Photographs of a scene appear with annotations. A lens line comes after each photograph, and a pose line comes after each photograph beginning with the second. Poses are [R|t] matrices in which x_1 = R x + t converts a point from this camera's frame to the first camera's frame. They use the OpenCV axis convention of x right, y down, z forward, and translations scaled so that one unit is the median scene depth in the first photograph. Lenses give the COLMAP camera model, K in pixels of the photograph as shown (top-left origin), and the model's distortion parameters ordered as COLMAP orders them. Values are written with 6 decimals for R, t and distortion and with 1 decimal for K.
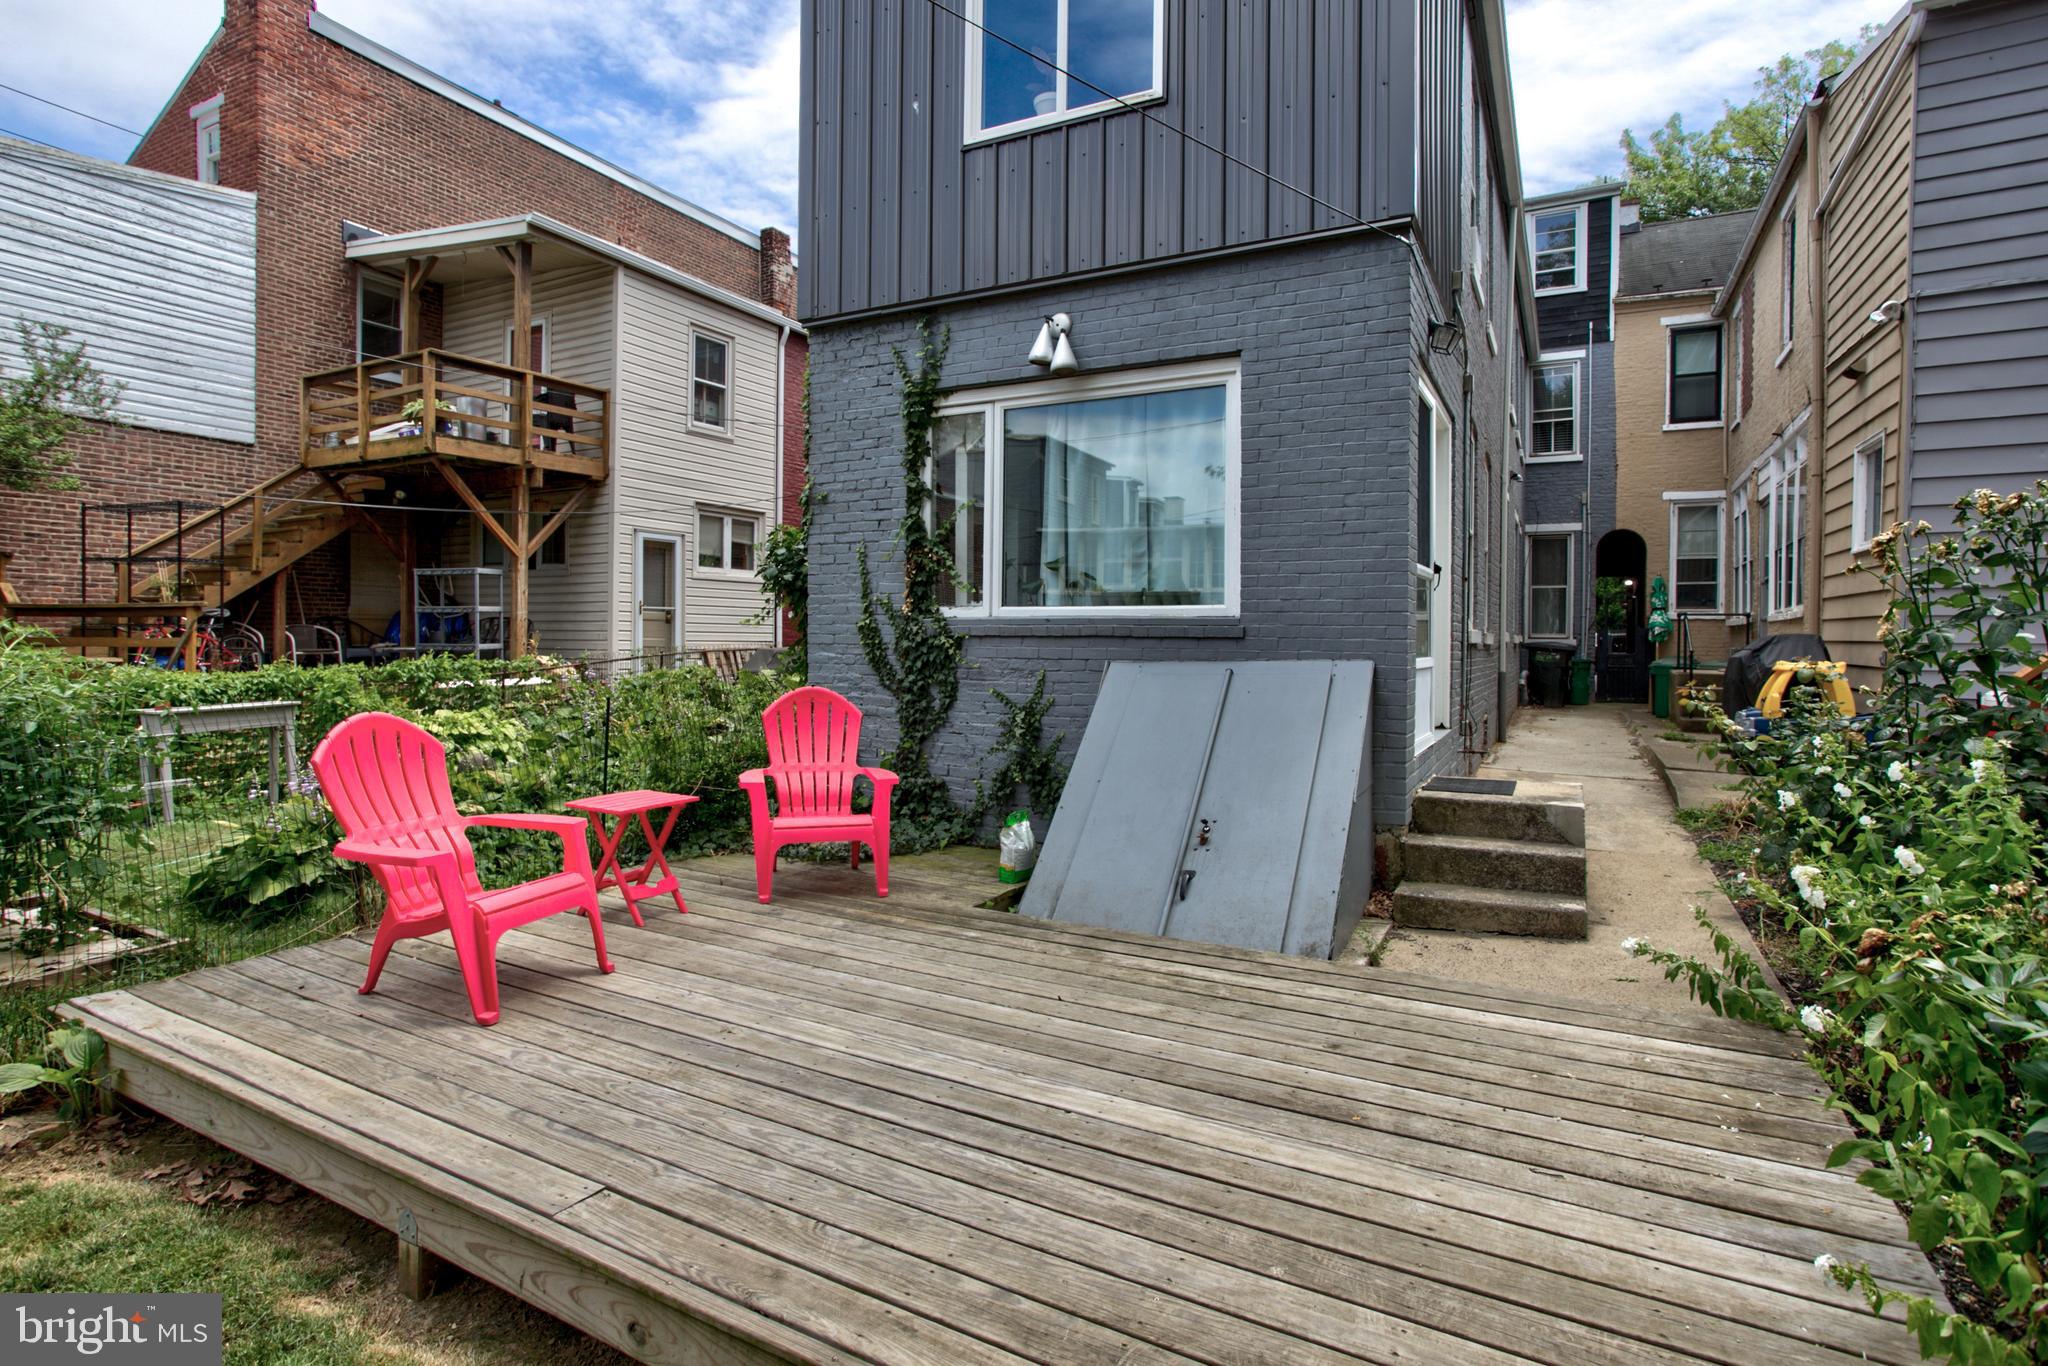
lens RADIAL K [[1014.5, 0, 1013.5], [0, 1014.5, 663.9], [0, 0, 1]] dist [-0.025893, 0.013636]
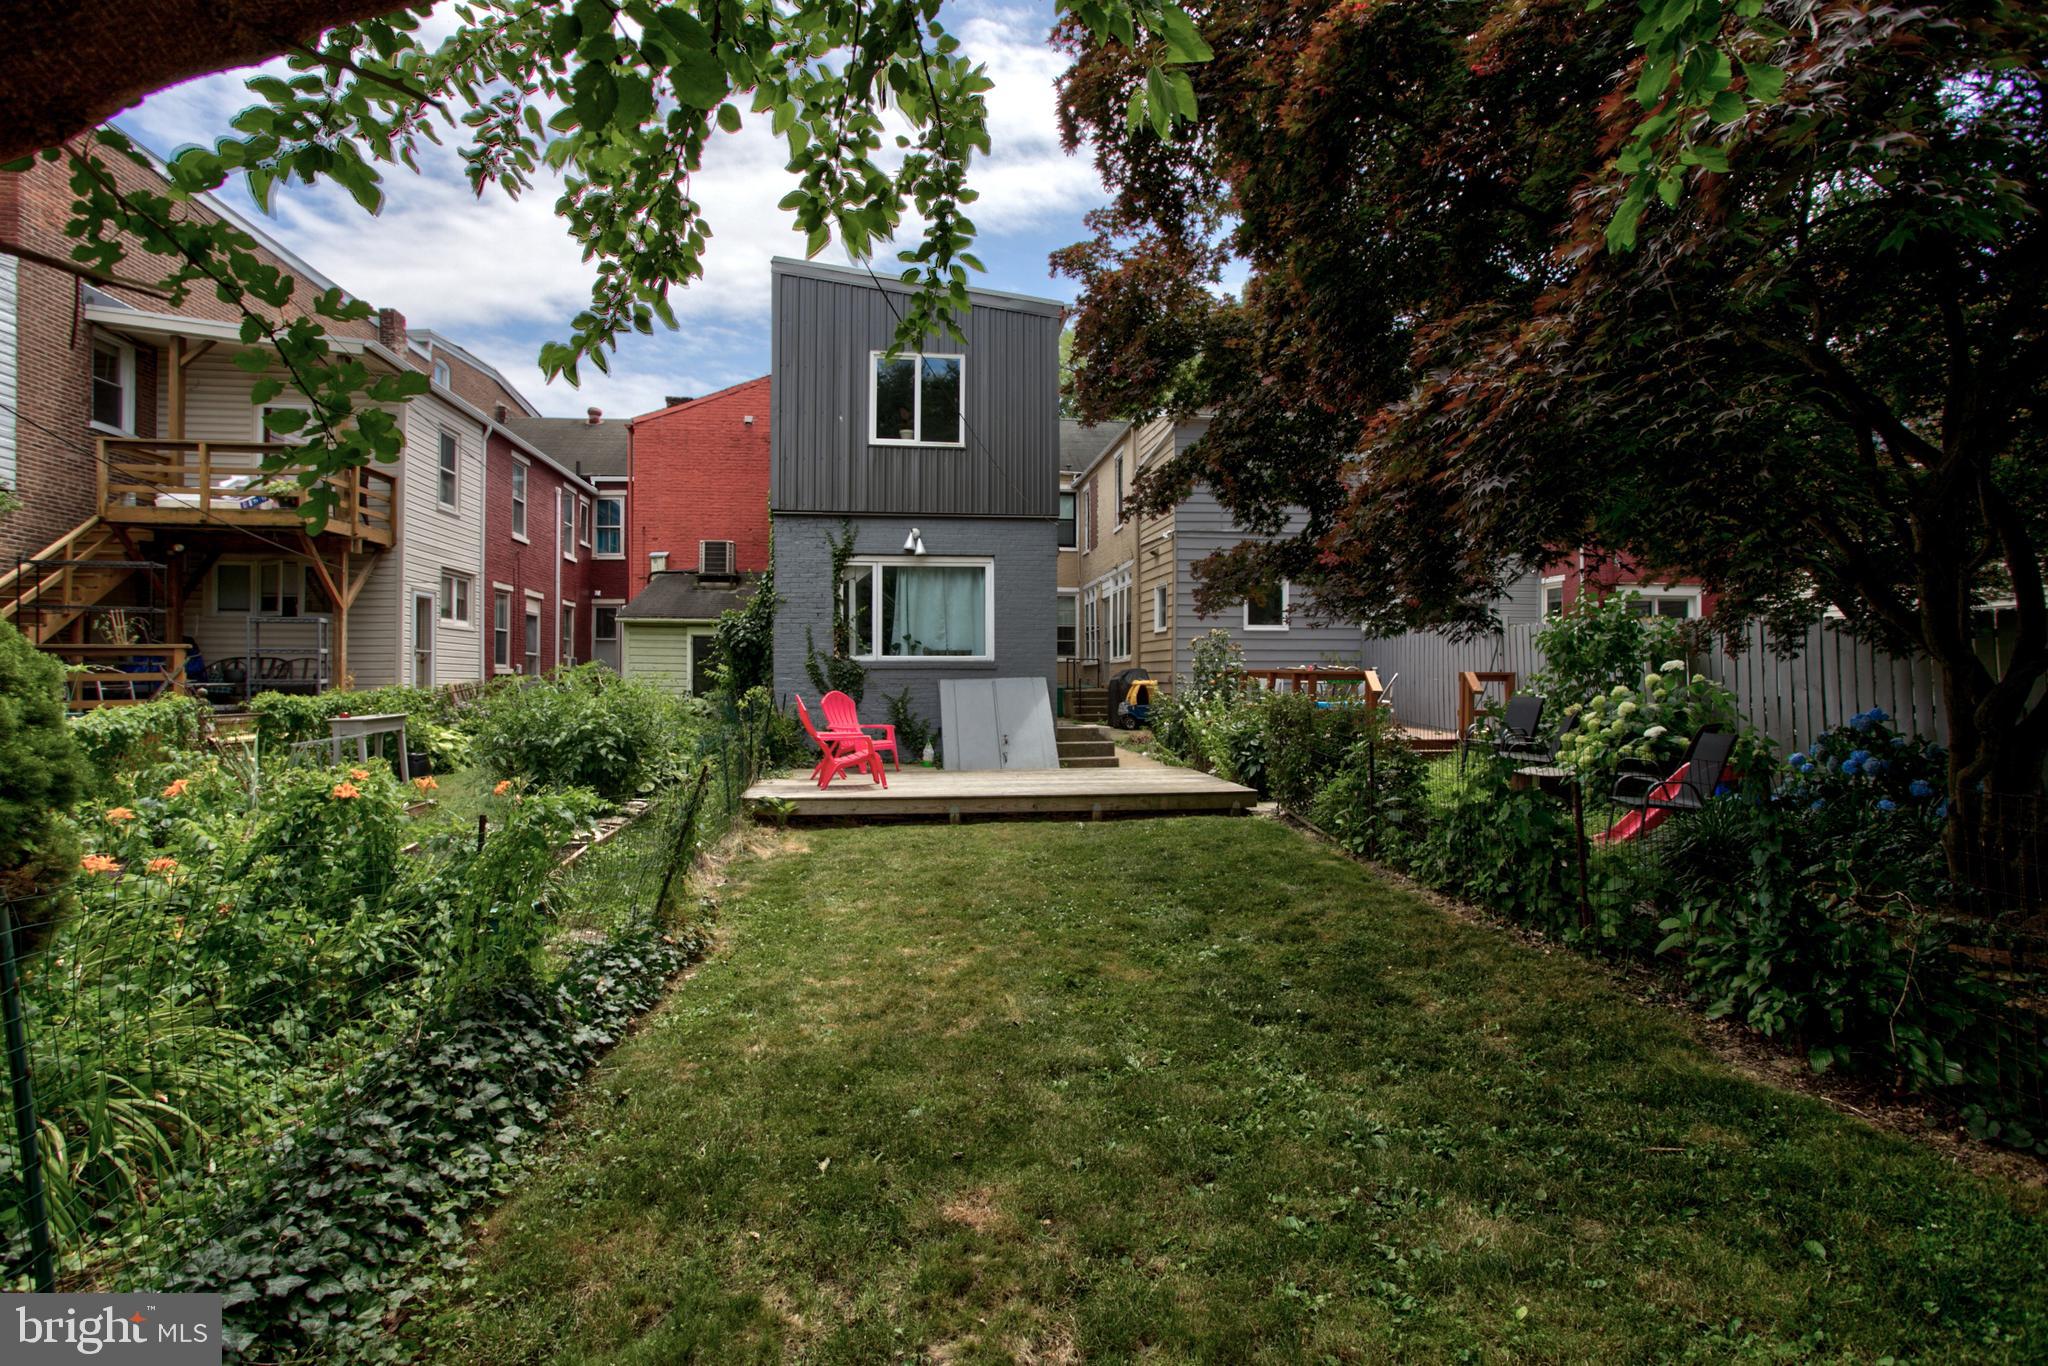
lens RADIAL K [[1014.5, 0, 1034.0], [0, 1014.5, 692.9], [0, 0, 1]] dist [-0.025893, 0.013636]
pose [[0.803124, -0.015121, 0.595621, -0.742167], [0.022480, 0.999735, -0.004931, 0.029515], [-0.595388, 0.017350, 0.803251, -0.666547]]
